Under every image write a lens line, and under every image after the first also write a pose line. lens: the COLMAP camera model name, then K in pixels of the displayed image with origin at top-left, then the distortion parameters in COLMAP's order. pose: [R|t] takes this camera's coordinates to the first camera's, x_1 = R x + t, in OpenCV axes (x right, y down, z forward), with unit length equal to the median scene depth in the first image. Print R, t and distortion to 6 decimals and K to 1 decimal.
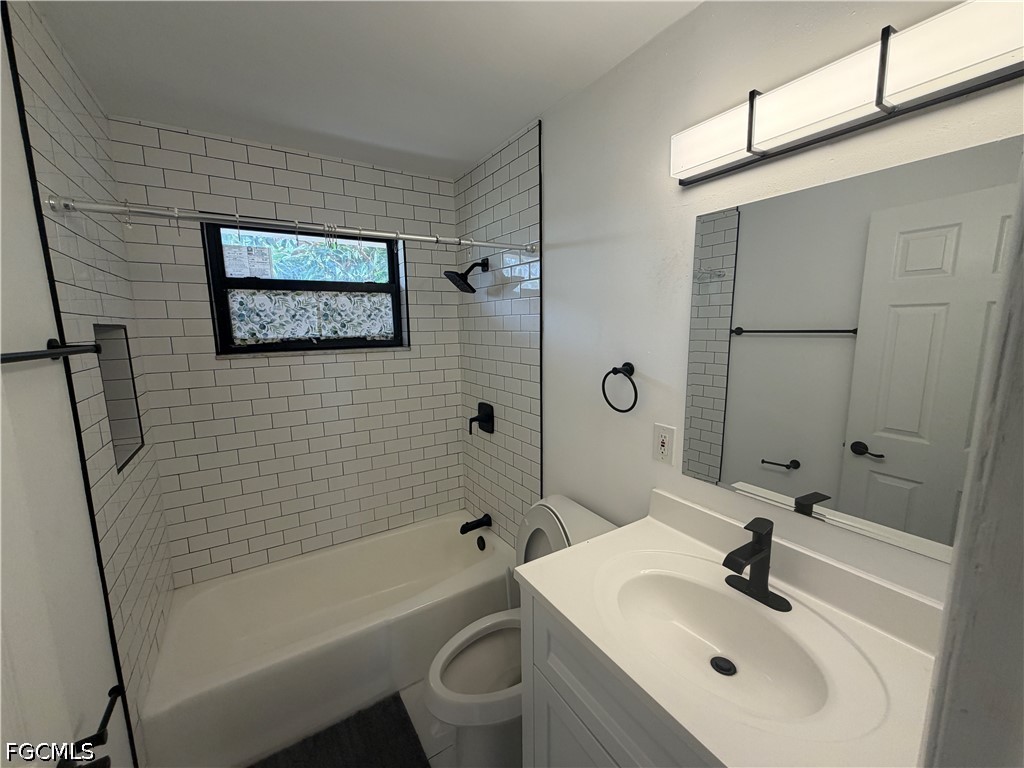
lens RADIAL K [[407.6, 0, 509.5], [0, 407.6, 386.4], [0, 0, 1]] dist [0.002245, 0.000054]
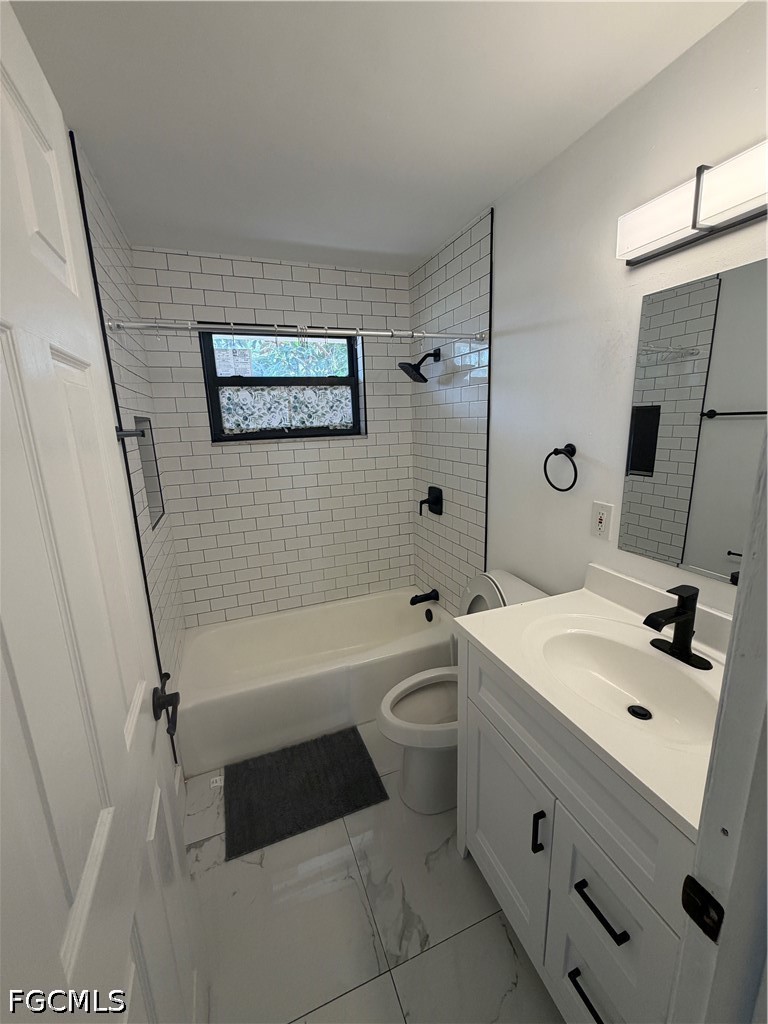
lens RADIAL K [[407.6, 0, 382.4], [0, 407.6, 508.2], [0, 0, 1]] dist [0.002245, 0.000054]
pose [[0.980396, 0.023300, -0.195654, 0.019584], [-0.009722, 0.997495, 0.070072, 0.027277], [0.196796, -0.066796, 0.978166, -0.095274]]
